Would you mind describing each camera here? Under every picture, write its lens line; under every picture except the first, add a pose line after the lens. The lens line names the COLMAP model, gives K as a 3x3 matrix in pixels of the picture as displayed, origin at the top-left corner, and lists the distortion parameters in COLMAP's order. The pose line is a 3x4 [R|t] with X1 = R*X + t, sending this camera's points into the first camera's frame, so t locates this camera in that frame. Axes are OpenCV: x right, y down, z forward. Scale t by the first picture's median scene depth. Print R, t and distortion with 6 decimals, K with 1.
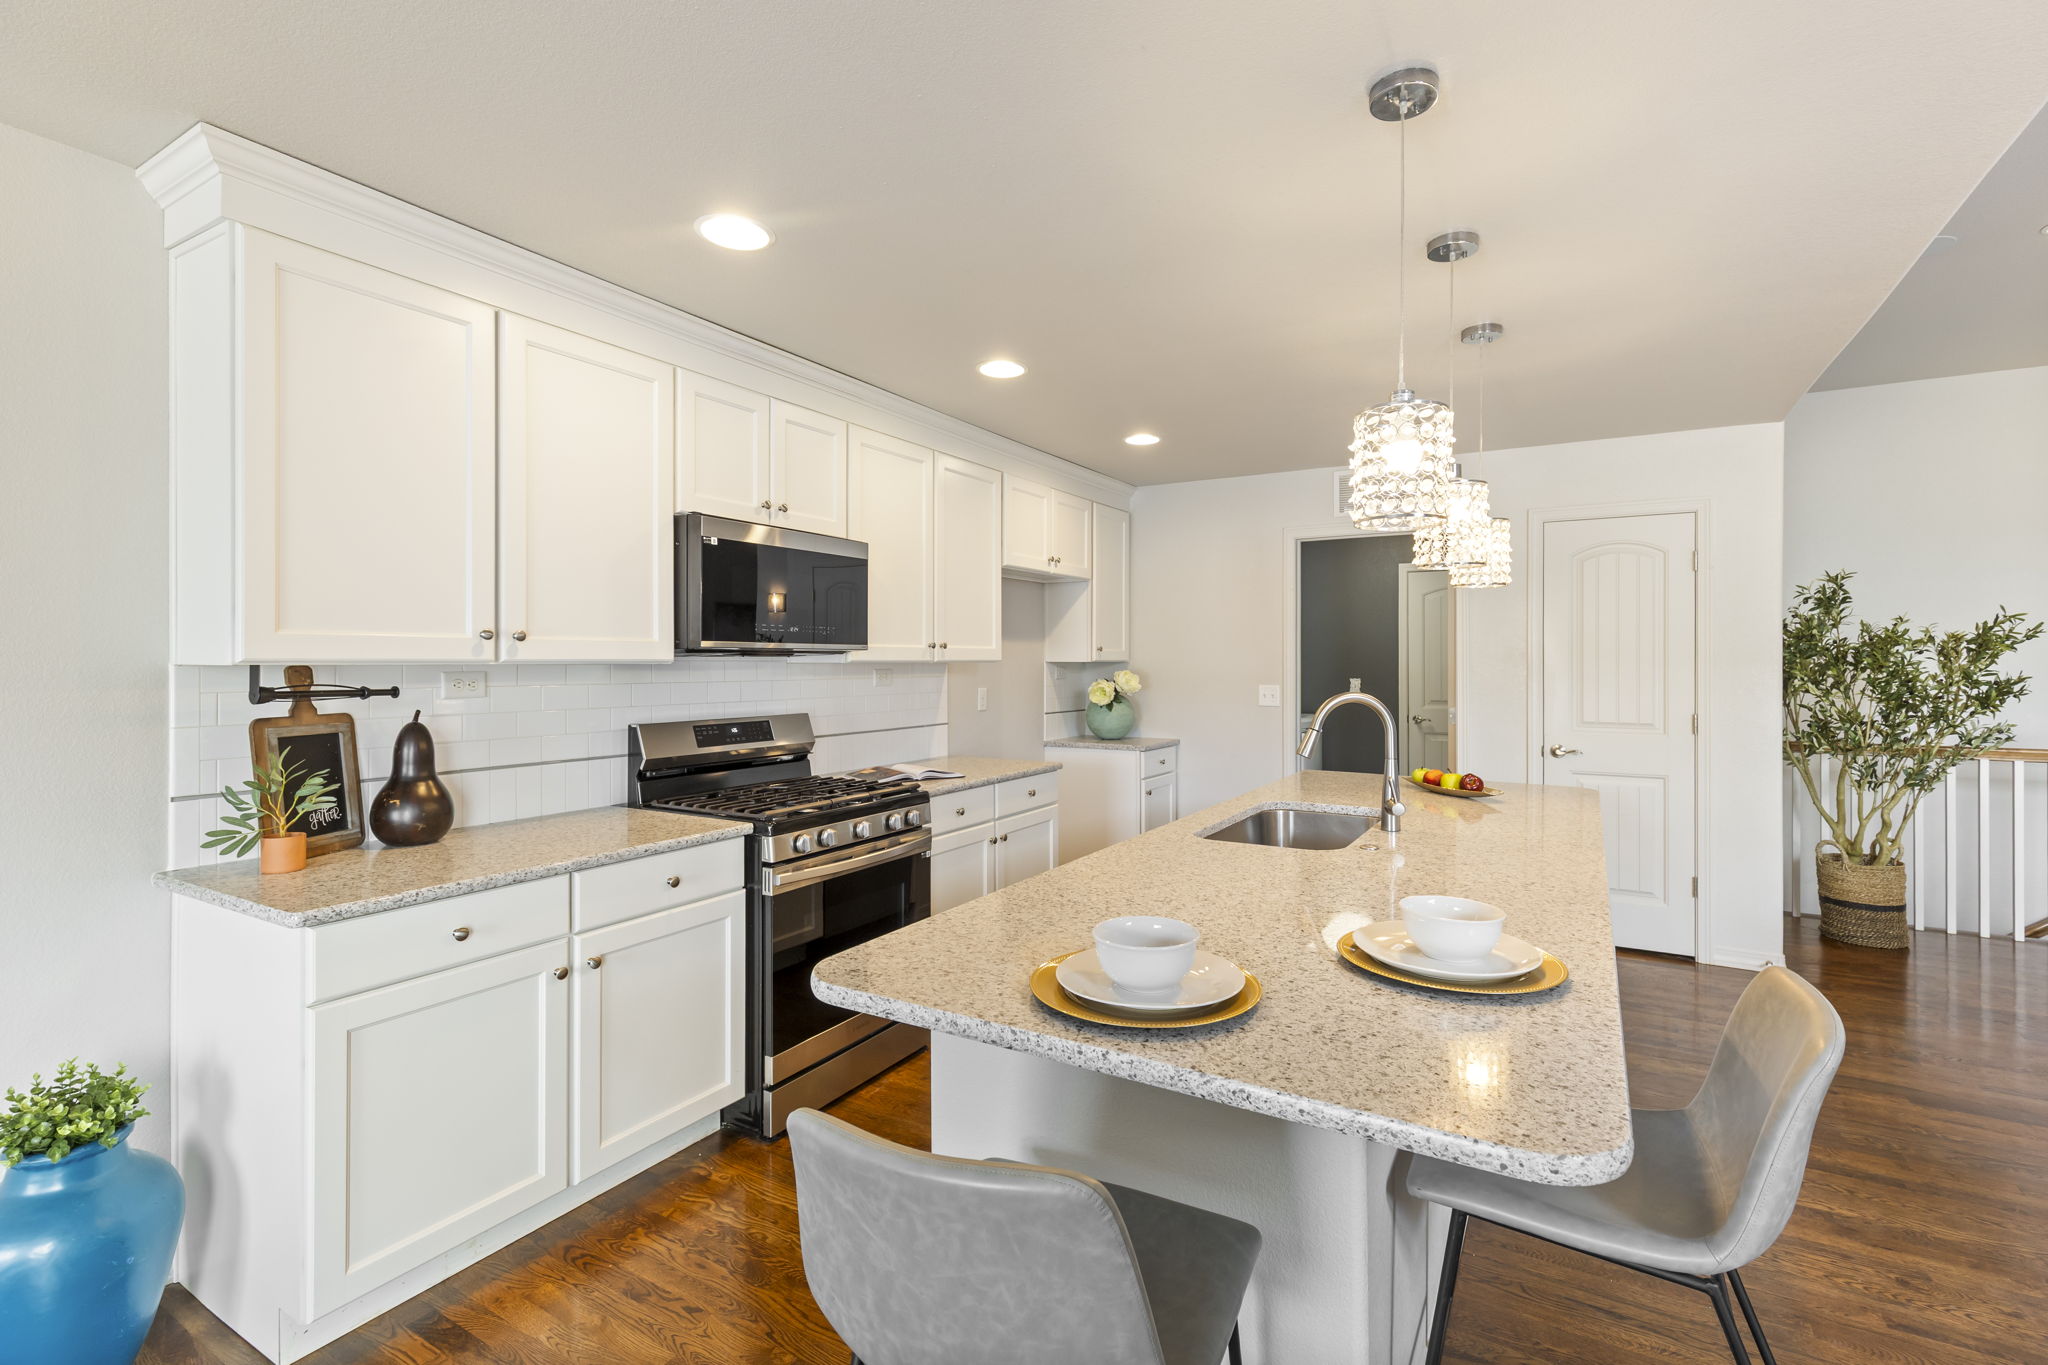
lens RADIAL K [[924.8, 0, 1036.1], [0, 924.8, 671.0], [0, 0, 1]] dist [0.003422, 0.000271]
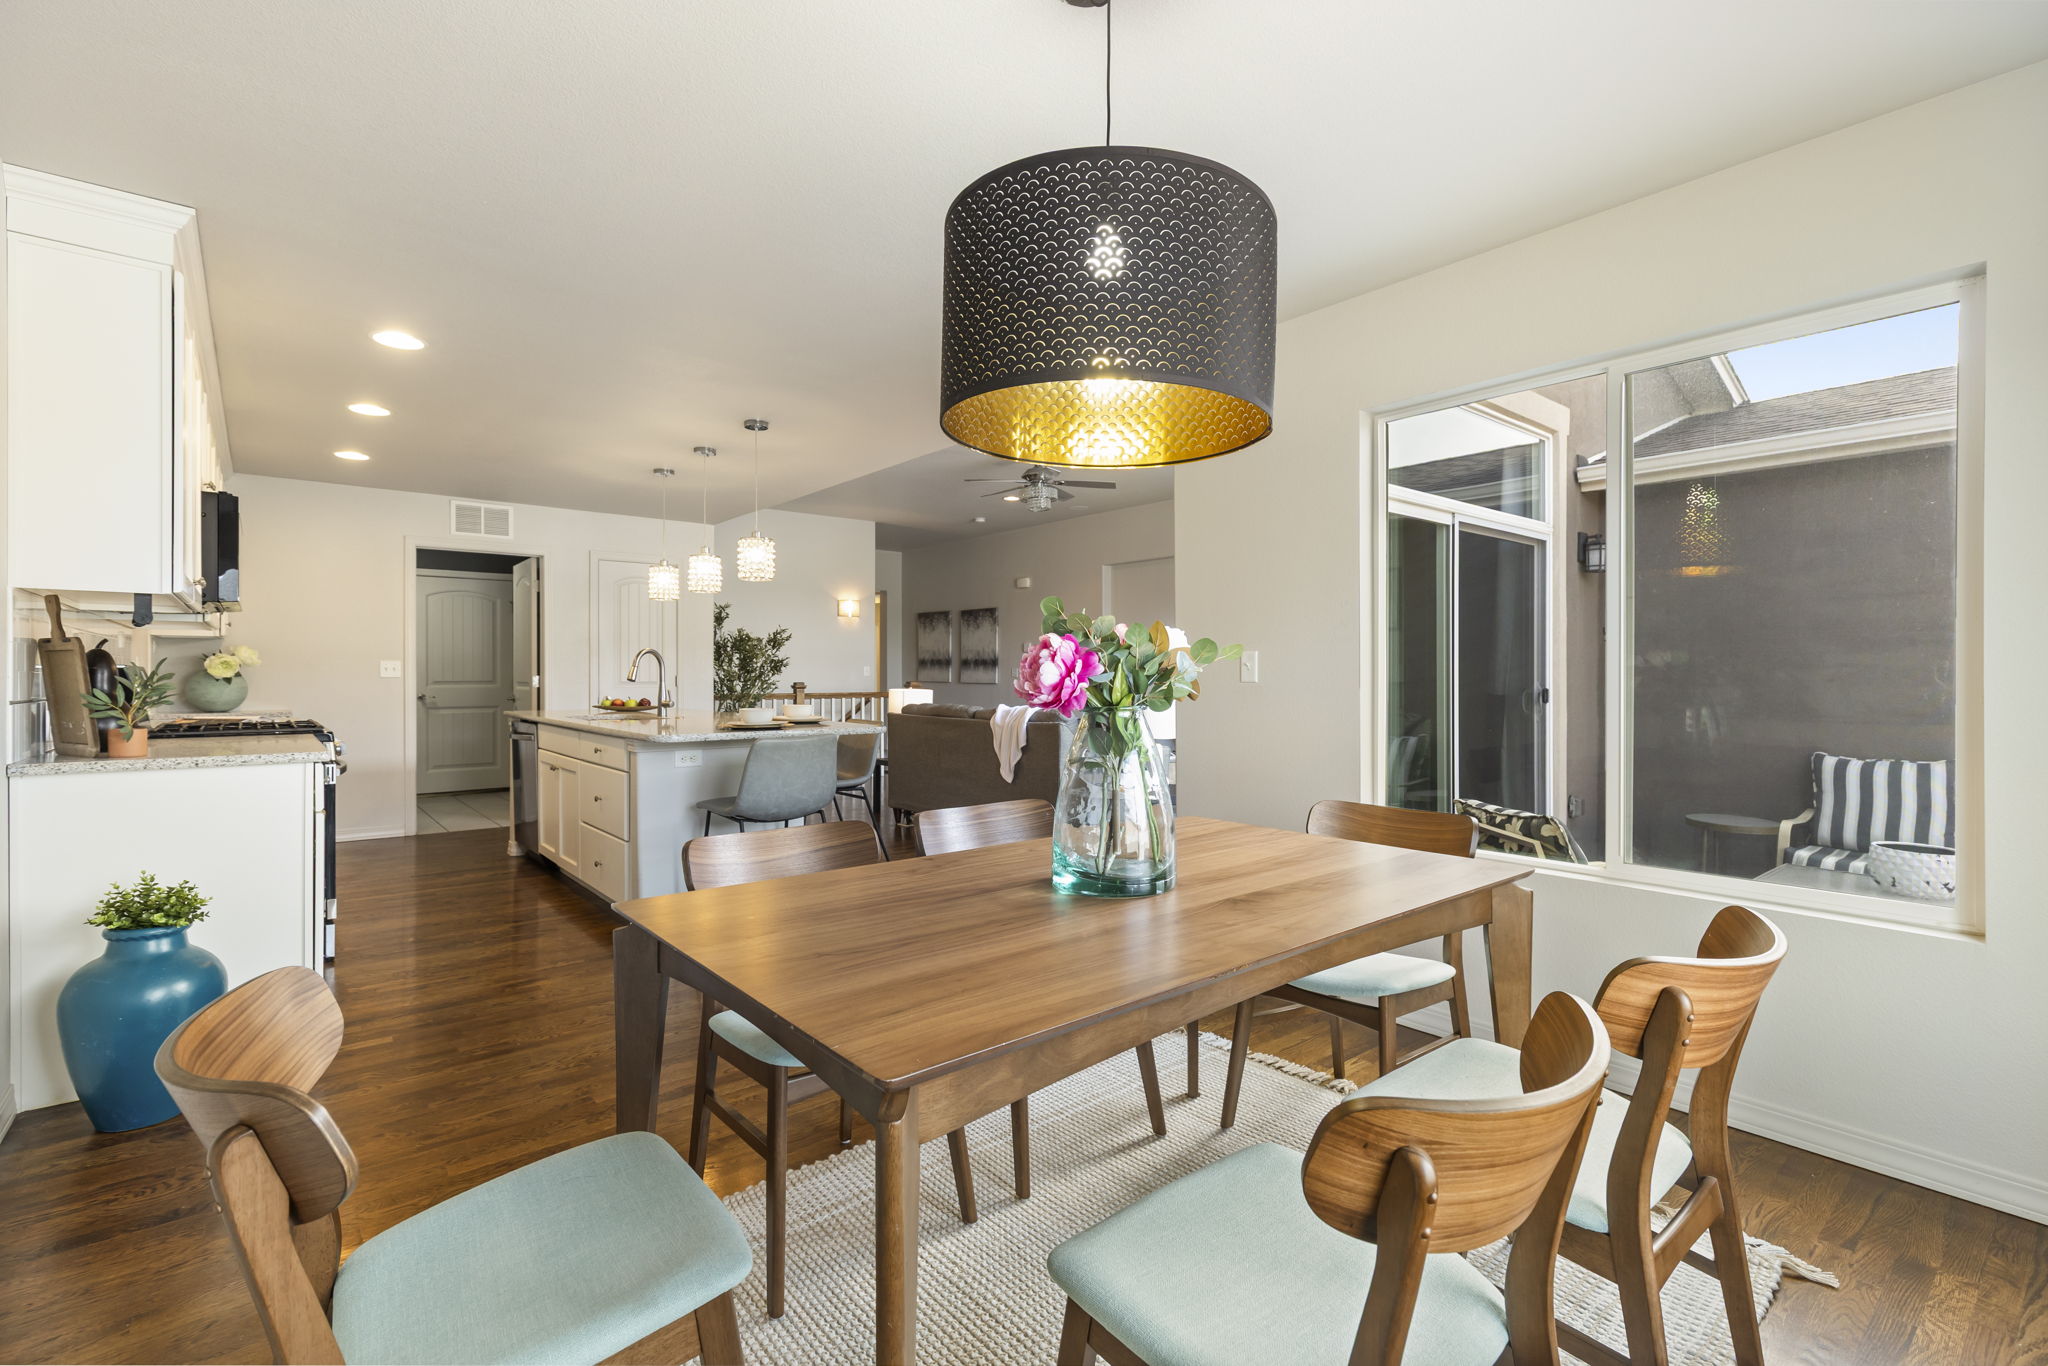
lens RADIAL K [[919.7, 0, 1052.5], [0, 919.7, 689.1], [0, 0, 1]] dist [-0.001580, -0.000446]
pose [[0.318903, -0.013995, 0.947684, -0.807751], [0.010497, 0.999882, 0.011233, 0.062602], [-0.947729, 0.006366, 0.319012, -0.301944]]
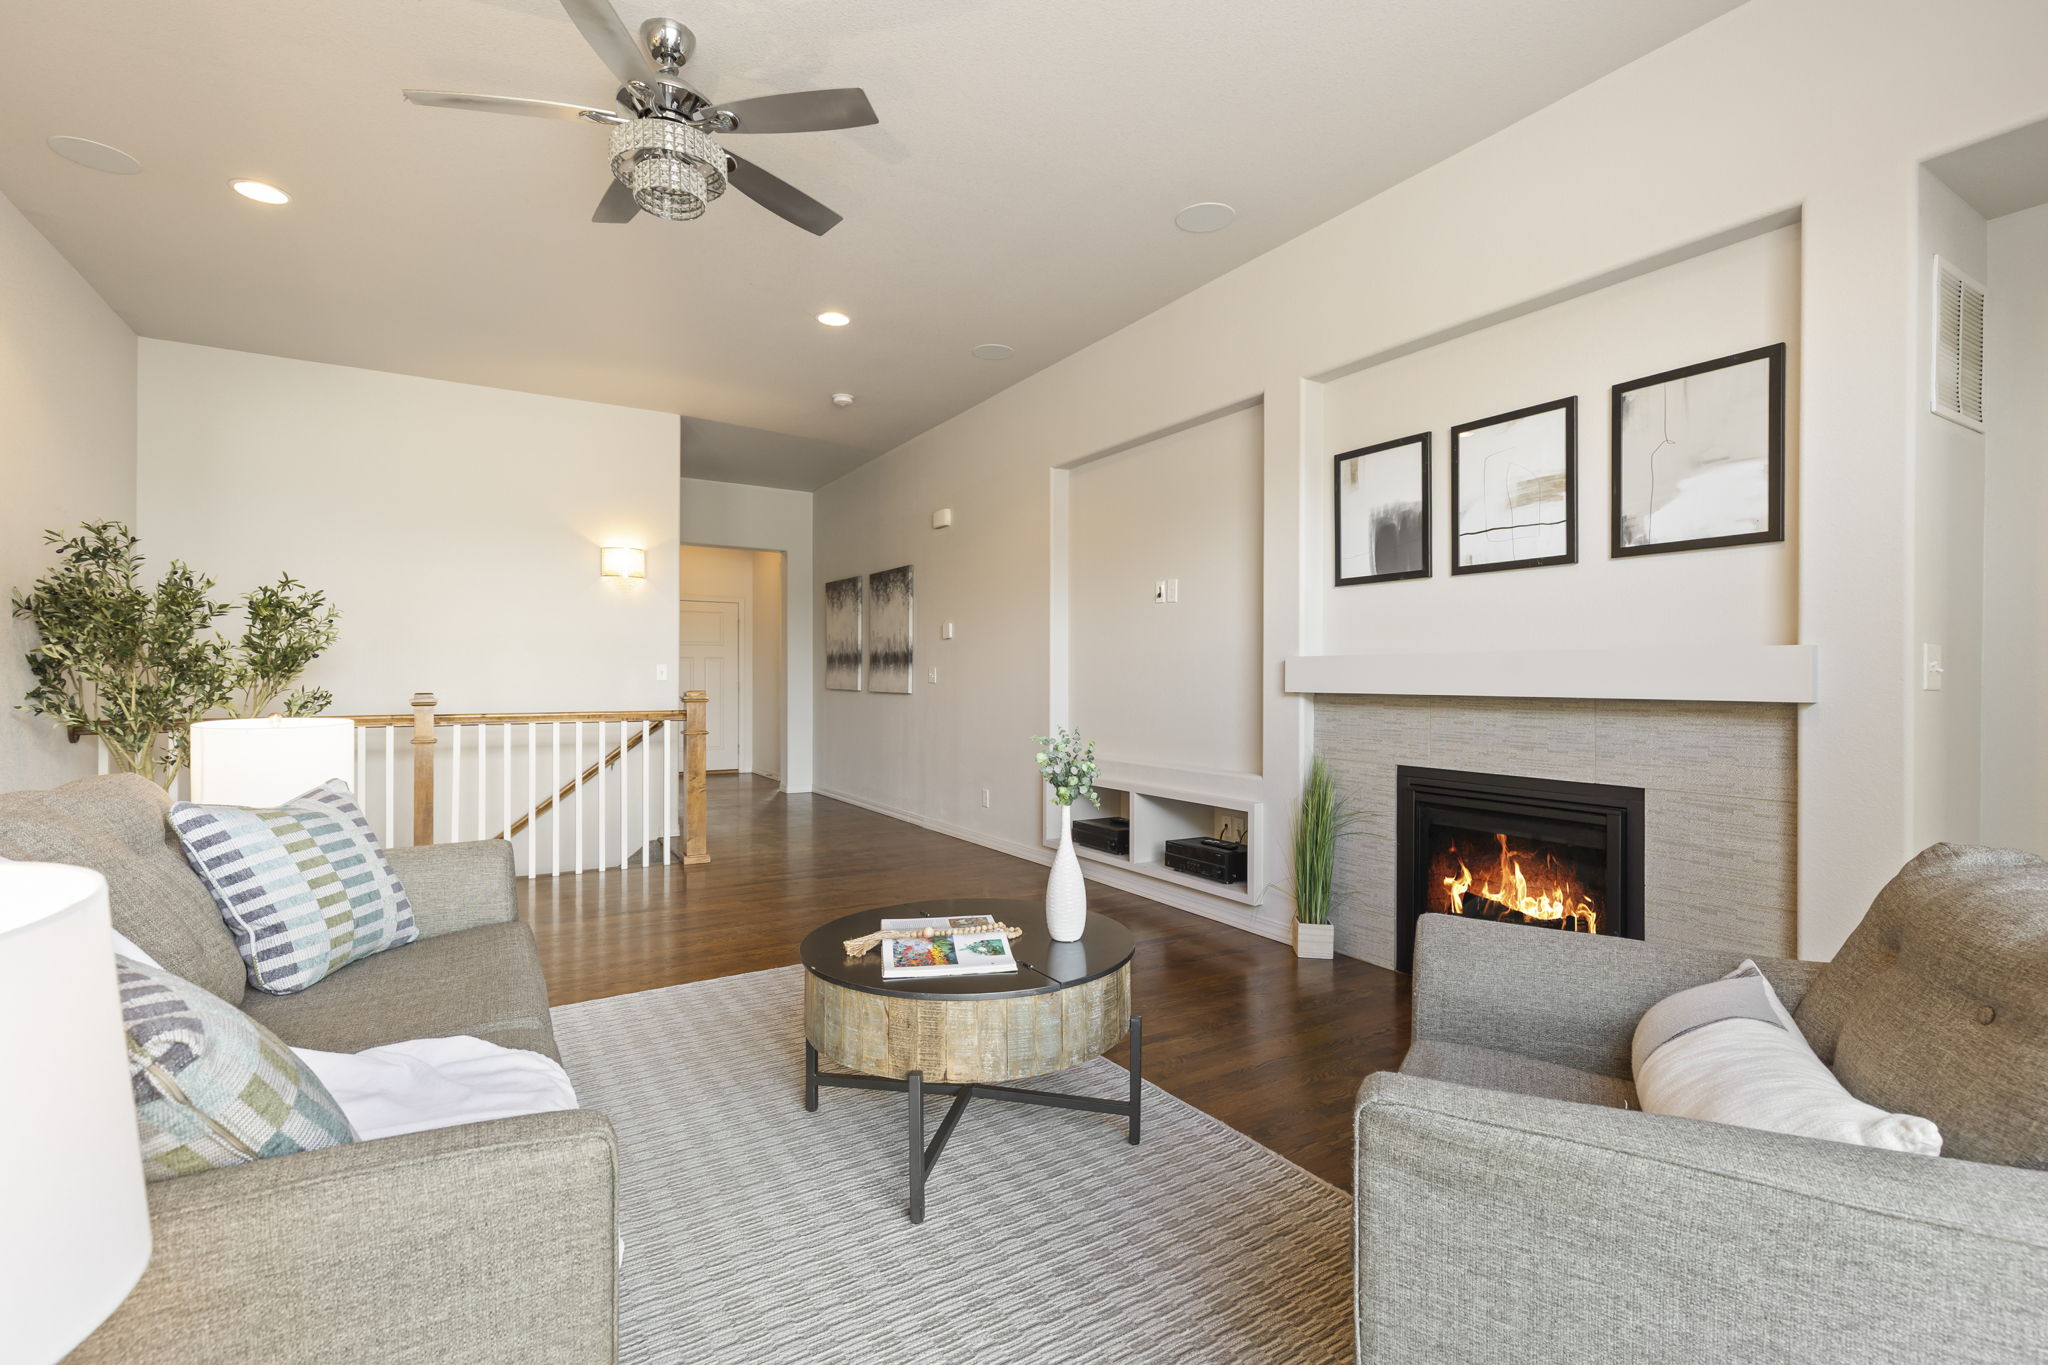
lens RADIAL K [[926.2, 0, 1044.0], [0, 926.2, 683.1], [0, 0, 1]] dist [0.008222, 0.000015]
pose [[0.455023, -0.003580, 0.890473, 0.500112], [0.009461, 0.999955, -0.000814, 0.059851], [-0.890429, 0.008795, 0.455036, -0.213598]]
